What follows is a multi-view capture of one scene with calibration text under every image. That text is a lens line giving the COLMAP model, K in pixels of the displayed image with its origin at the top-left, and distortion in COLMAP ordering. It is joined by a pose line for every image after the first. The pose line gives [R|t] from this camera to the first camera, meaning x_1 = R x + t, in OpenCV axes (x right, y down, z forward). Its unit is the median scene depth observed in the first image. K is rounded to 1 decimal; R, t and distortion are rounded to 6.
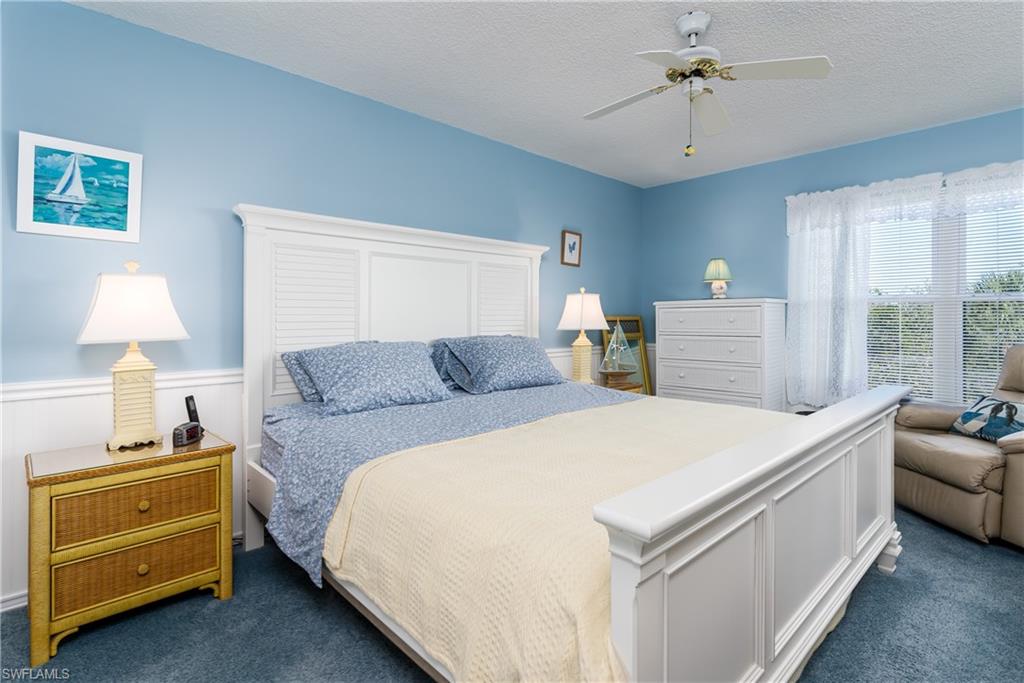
lens RADIAL K [[513.7, 0, 513.2], [0, 513.7, 325.9], [0, 0, 1]] dist [0.002399, 0.000566]
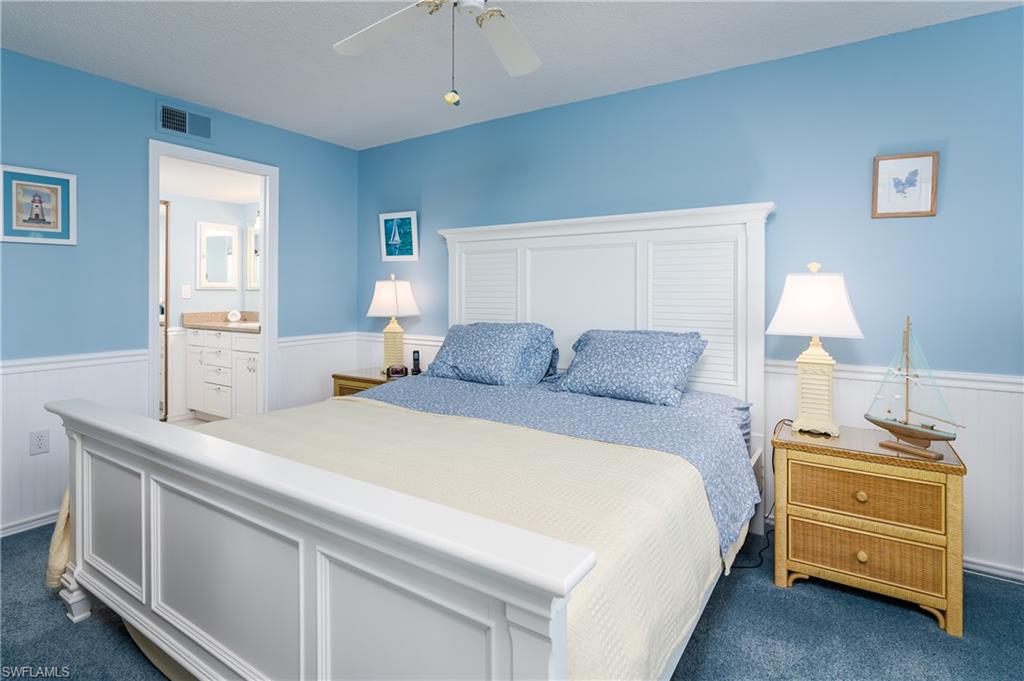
lens RADIAL K [[503.9, 0, 512.0], [0, 503.9, 340.5], [0, 0, 1]] dist [-0.027474, 0.000009]
pose [[0.197481, 0.072418, -0.977628, 0.613798], [-0.041322, 0.996996, 0.065505, -0.009834], [0.979435, 0.027462, 0.199880, 0.579627]]
